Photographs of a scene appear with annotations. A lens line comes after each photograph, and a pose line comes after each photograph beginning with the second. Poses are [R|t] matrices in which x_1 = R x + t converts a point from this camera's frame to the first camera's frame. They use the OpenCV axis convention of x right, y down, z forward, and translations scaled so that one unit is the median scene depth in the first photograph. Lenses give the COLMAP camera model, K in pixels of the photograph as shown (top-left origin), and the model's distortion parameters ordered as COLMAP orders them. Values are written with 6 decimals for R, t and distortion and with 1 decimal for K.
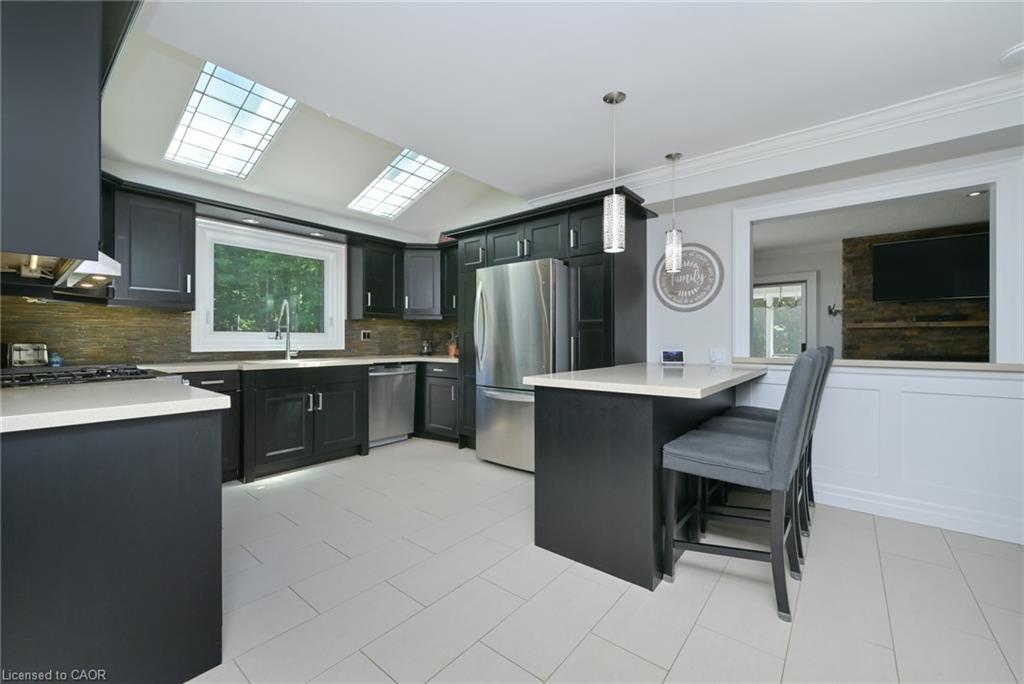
lens RADIAL K [[412.4, 0, 512.7], [0, 412.4, 339.2], [0, 0, 1]] dist [-0.000748, -0.000102]
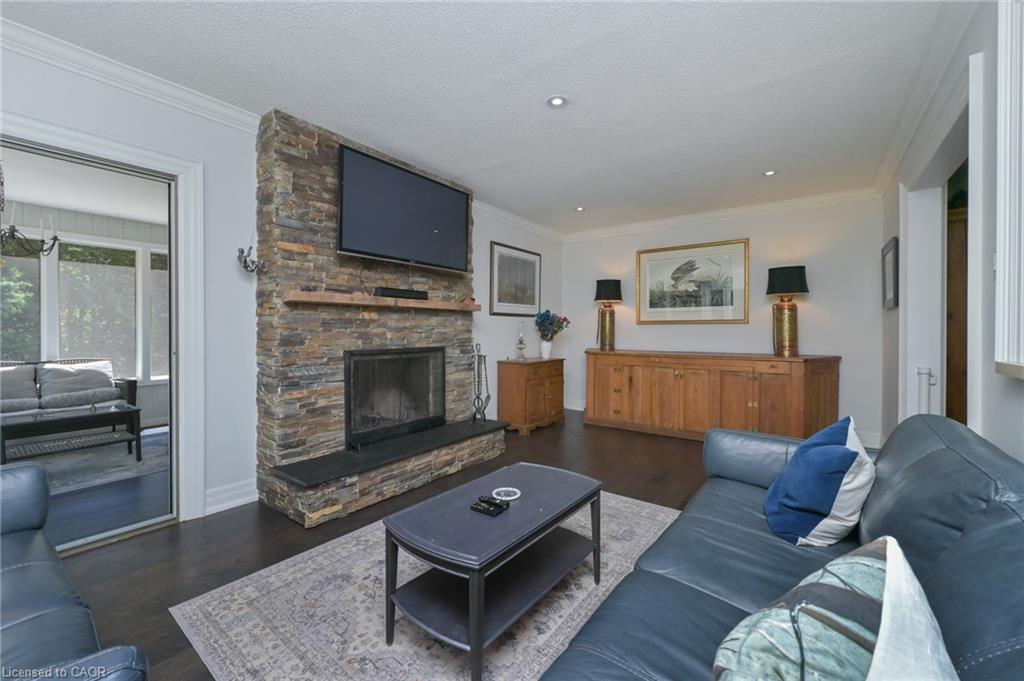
lens RADIAL K [[406.2, 0, 516.0], [0, 406.2, 333.2], [0, 0, 1]] dist [0.001565, 0.000047]
pose [[-0.033378, -0.011834, 0.999373, 0.358327], [-0.005230, 0.999918, 0.011666, 0.003532], [-0.999429, -0.004838, -0.033437, 0.802060]]
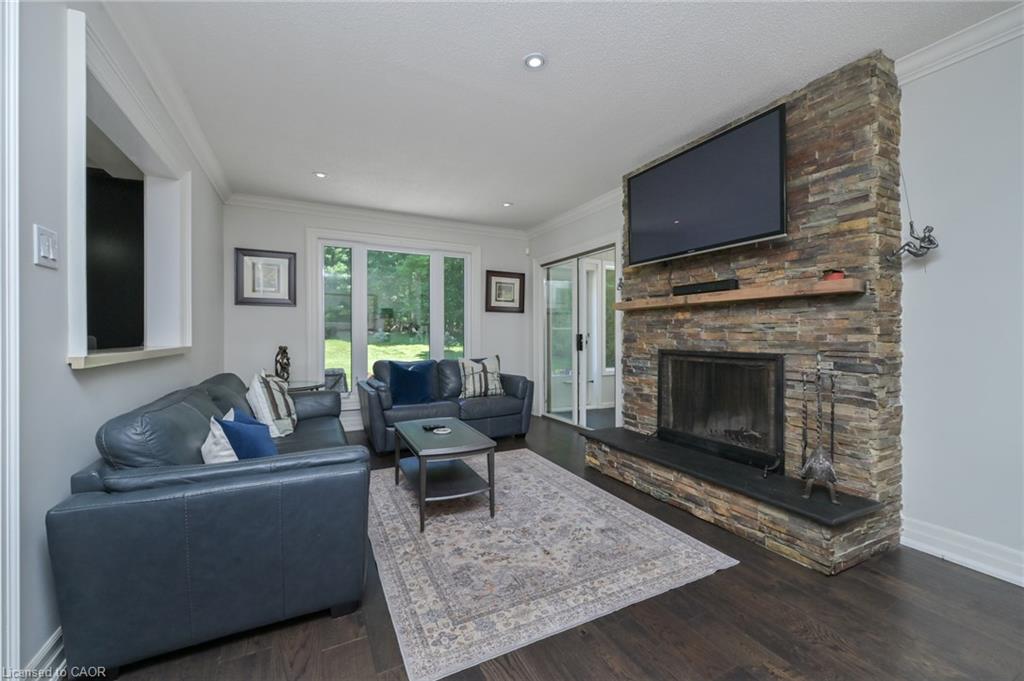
lens RADIAL K [[406.2, 0, 513.2], [0, 406.2, 337.6], [0, 0, 1]] dist [0.001565, 0.000047]
pose [[0.912365, -0.002474, -0.409370, 0.979621], [0.007024, 0.999929, 0.009611, 0.010128], [0.409317, -0.011644, 0.912318, 0.357475]]
